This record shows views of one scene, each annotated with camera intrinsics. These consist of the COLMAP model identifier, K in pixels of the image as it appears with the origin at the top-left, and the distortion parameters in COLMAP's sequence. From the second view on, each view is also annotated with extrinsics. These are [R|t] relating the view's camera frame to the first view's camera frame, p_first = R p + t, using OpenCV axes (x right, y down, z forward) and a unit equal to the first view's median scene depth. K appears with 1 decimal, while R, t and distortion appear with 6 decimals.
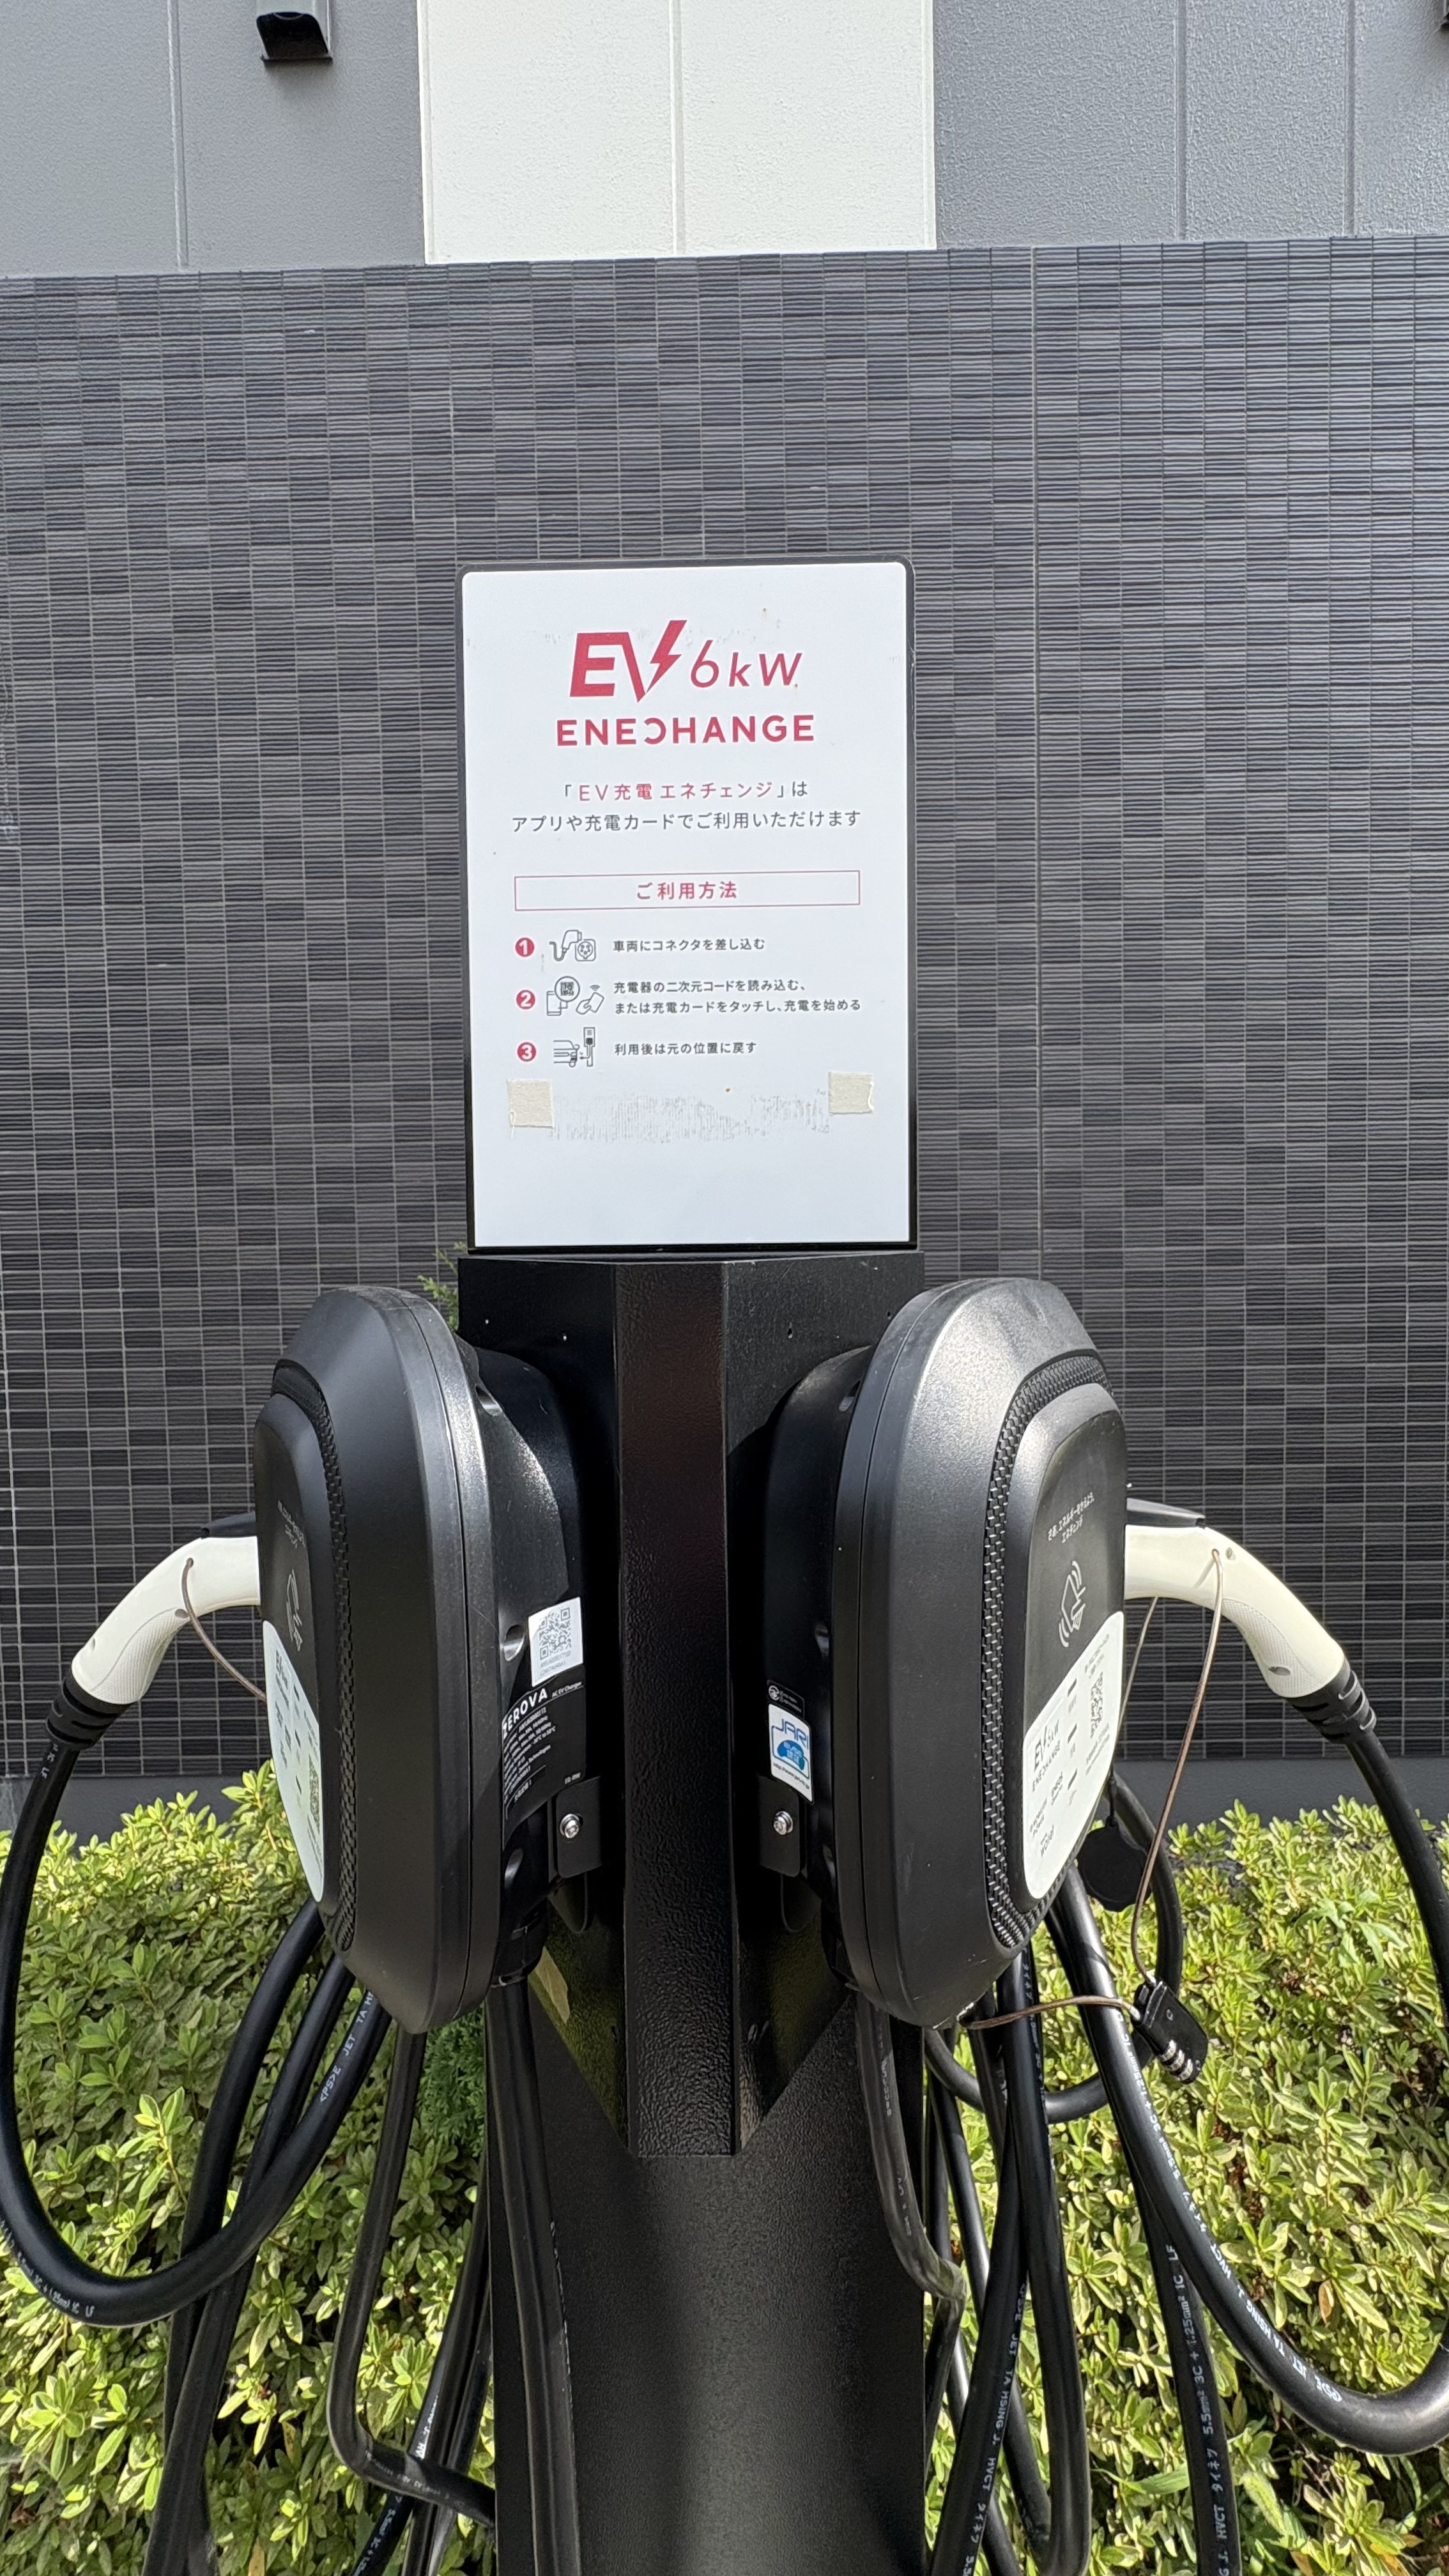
lens RADIAL K [[1049.6, 0, 734.9], [0, 1049.6, 1293.4], [0, 0, 1]] dist [-0.001423, 0.000084]
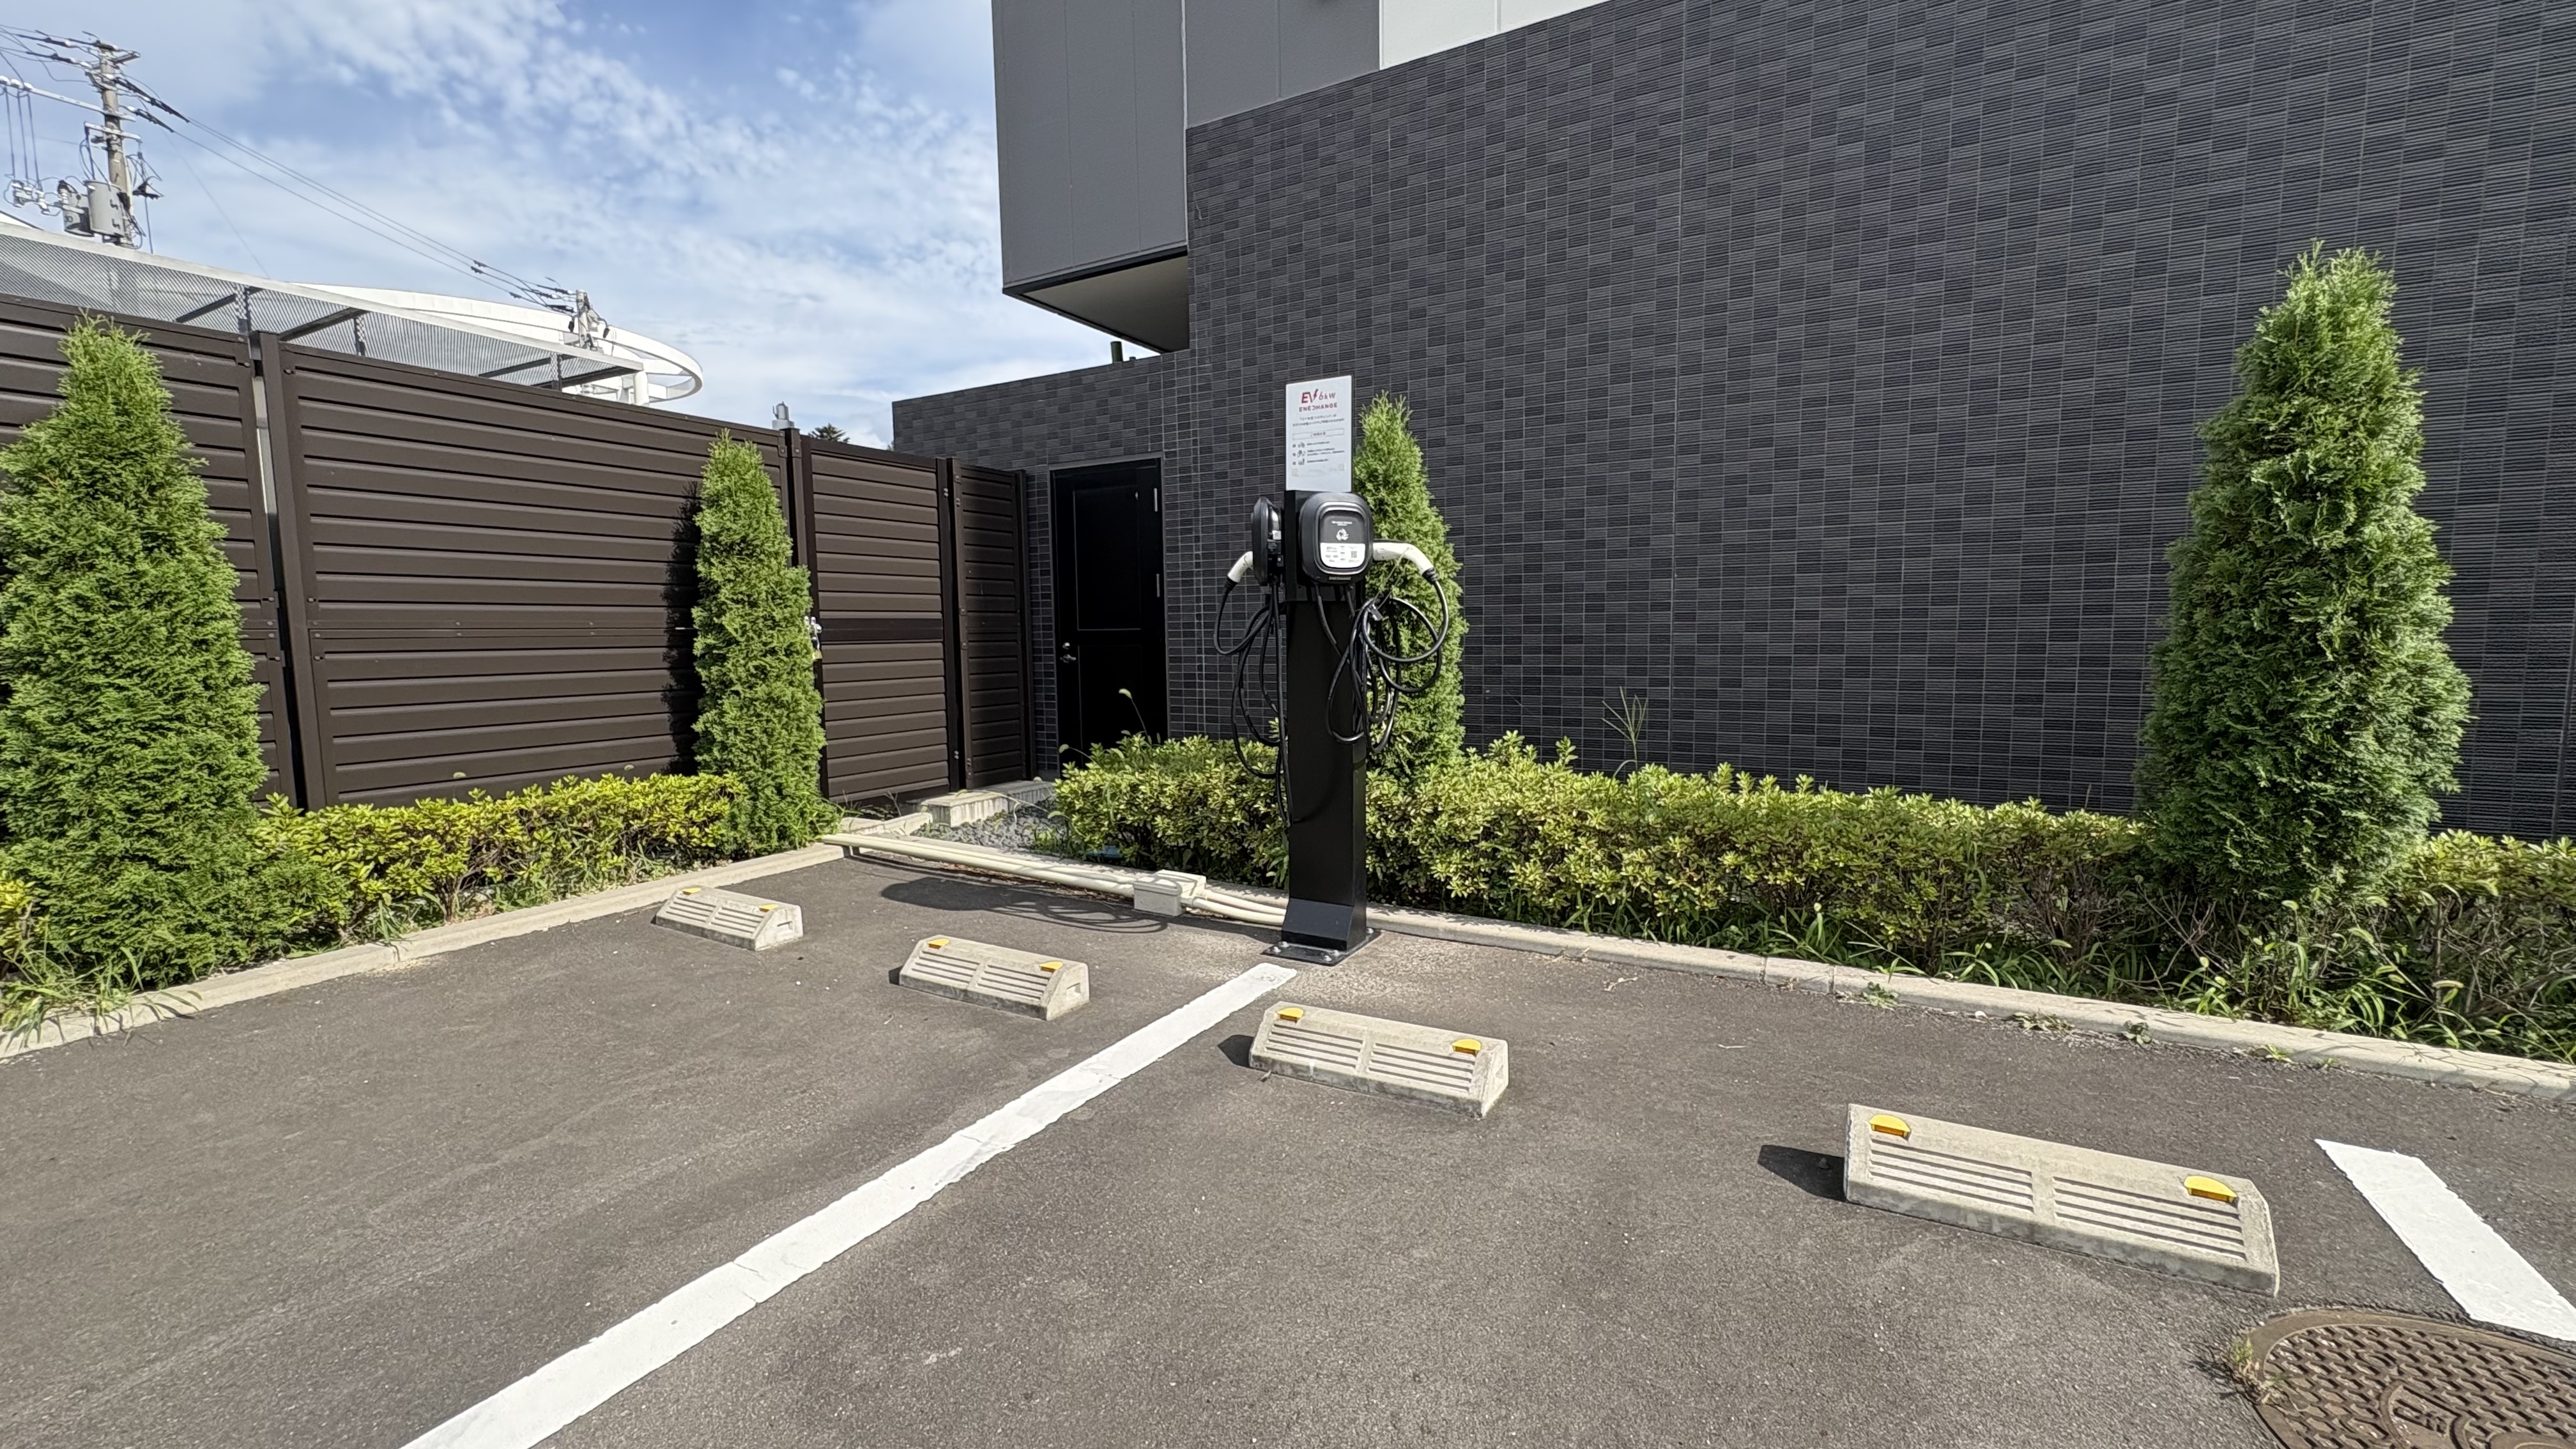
lens RADIAL K [[1049.6, 0, 1284.1], [0, 1049.6, 731.2], [0, 0, 1]] dist [-0.001423, 0.000084]
pose [[0.874119, 0.053941, -0.482708, 0.610521], [-0.024970, 0.997491, 0.066250, 0.201618], [0.485070, -0.045858, 0.873272, -0.970389]]
